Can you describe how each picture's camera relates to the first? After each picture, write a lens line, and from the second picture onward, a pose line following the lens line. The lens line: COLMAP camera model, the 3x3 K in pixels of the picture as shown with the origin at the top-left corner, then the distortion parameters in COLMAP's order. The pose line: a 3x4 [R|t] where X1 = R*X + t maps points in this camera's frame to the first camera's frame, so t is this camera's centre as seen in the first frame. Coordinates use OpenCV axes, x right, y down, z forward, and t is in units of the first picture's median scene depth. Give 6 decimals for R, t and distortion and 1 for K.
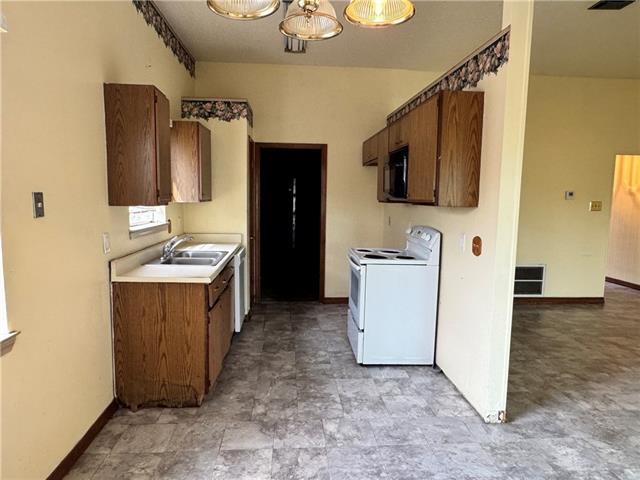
lens RADIAL K [[426.3, 0, 315.9], [0, 426.3, 242.5], [0, 0, 1]] dist [-0.009911, 0.004577]
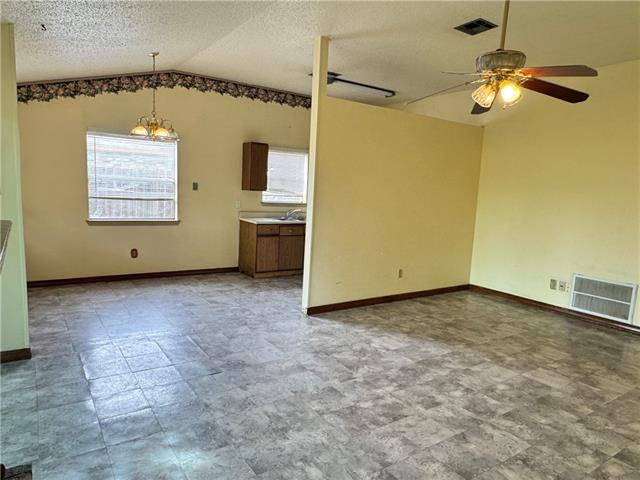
lens RADIAL K [[426.3, 0, 316.3], [0, 426.3, 240.0], [0, 0, 1]] dist [-0.009911, 0.004577]
pose [[0.508220, 0.117386, -0.853190, 1.611621], [-0.137441, 0.989026, 0.054205, 0.010317], [0.850189, 0.089716, 0.518777, 0.066601]]
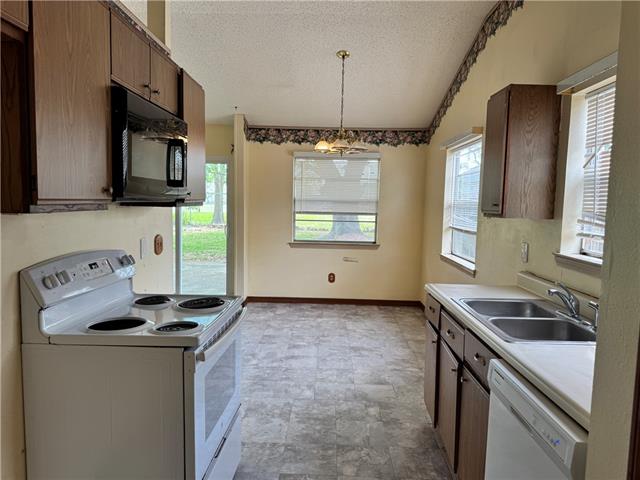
lens RADIAL K [[450.4, 0, 319.4], [0, 450.4, 241.5], [0, 0, 1]] dist [0.014233, 0.000911]
pose [[-0.995301, -0.042897, 0.086814, -0.070498], [-0.024664, 0.979258, 0.201111, -0.190214], [-0.093640, 0.198025, -0.975714, 1.727642]]
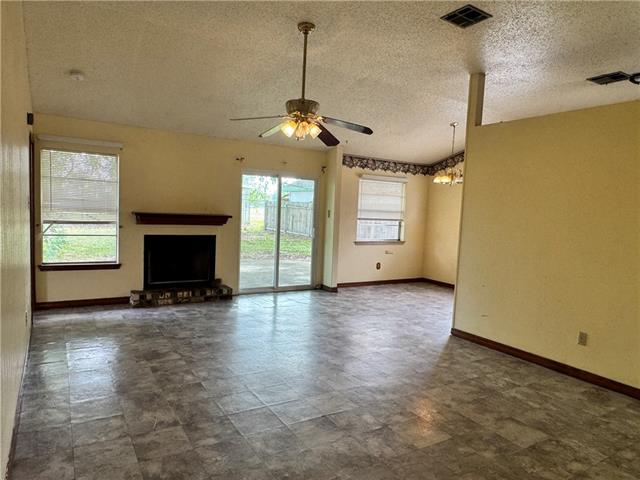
lens RADIAL K [[426.3, 0, 318.0], [0, 426.3, 240.5], [0, 0, 1]] dist [-0.009911, 0.004577]
pose [[-0.882554, -0.020286, -0.469774, 1.528072], [-0.112495, 0.979165, 0.169059, -0.189300], [0.456556, 0.202050, -0.866448, 1.877369]]
